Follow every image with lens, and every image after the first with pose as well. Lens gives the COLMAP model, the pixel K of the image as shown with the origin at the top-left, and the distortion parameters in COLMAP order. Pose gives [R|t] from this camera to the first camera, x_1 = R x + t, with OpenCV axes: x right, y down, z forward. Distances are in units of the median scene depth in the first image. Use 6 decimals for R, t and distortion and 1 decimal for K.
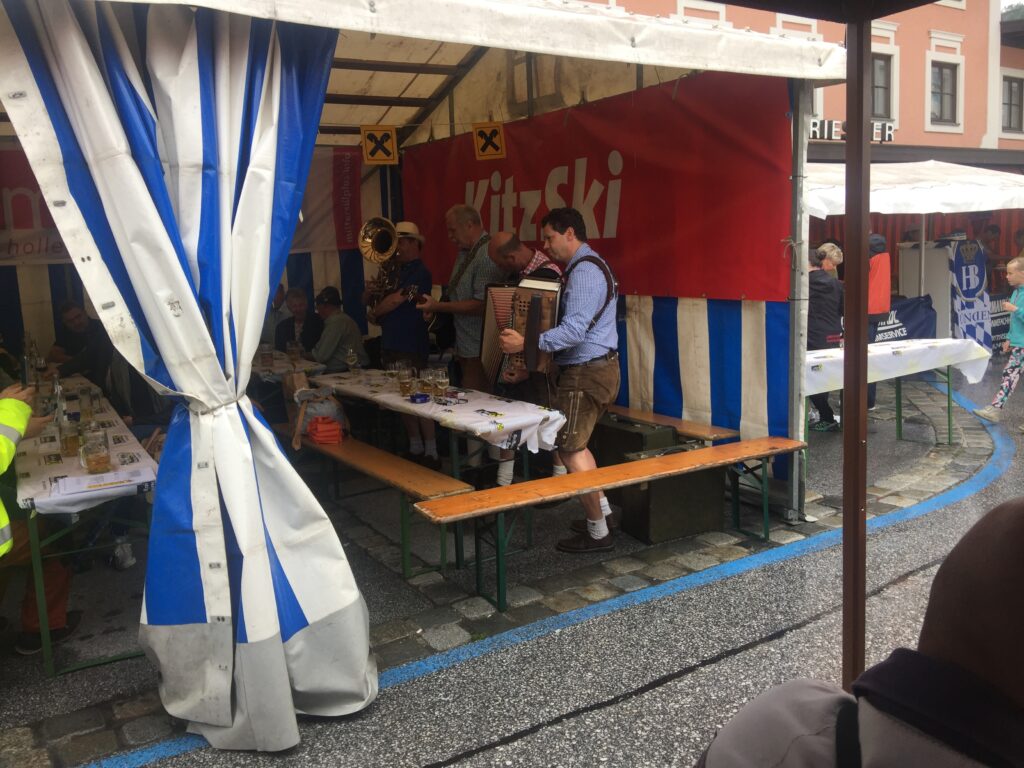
lens RADIAL K [[895.5, 0, 515.4], [0, 895.5, 384.7], [0, 0, 1]] dist [0.053760, 0.001956]
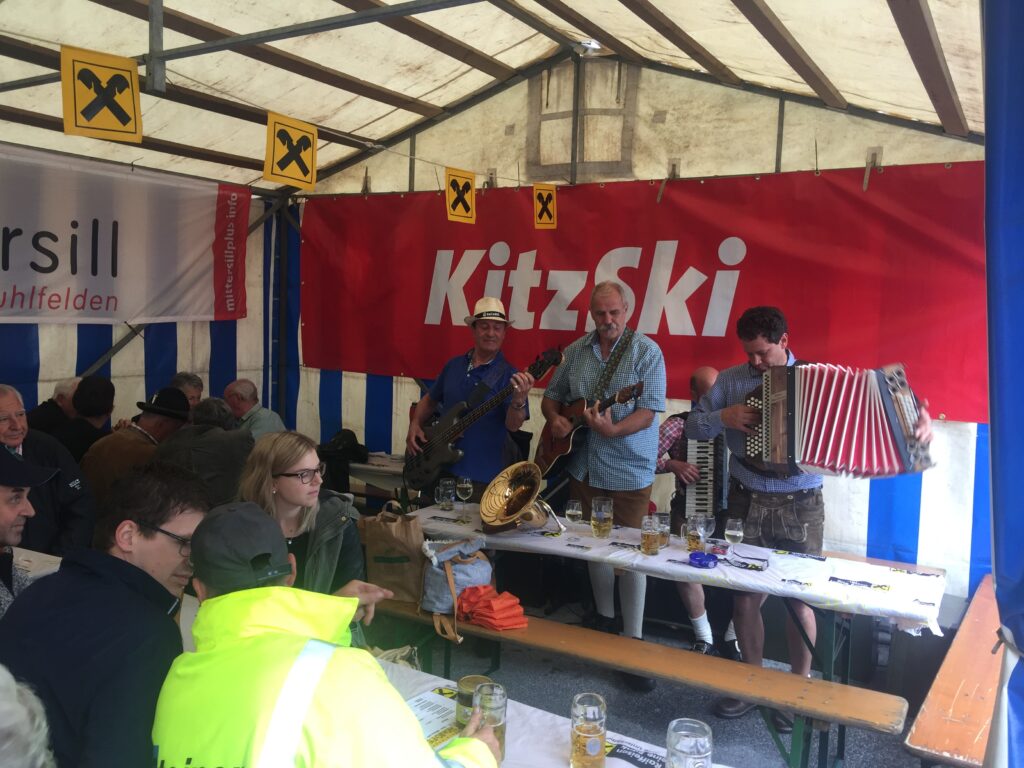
lens RADIAL K [[895.5, 0, 511.3], [0, 895.5, 376.5], [0, 0, 1]] dist [0.053760, 0.001956]
pose [[0.882689, 0.030652, 0.468957, -0.401570], [0.010849, 0.996276, -0.085540, -0.048569], [-0.469833, 0.080593, 0.879069, 0.302600]]
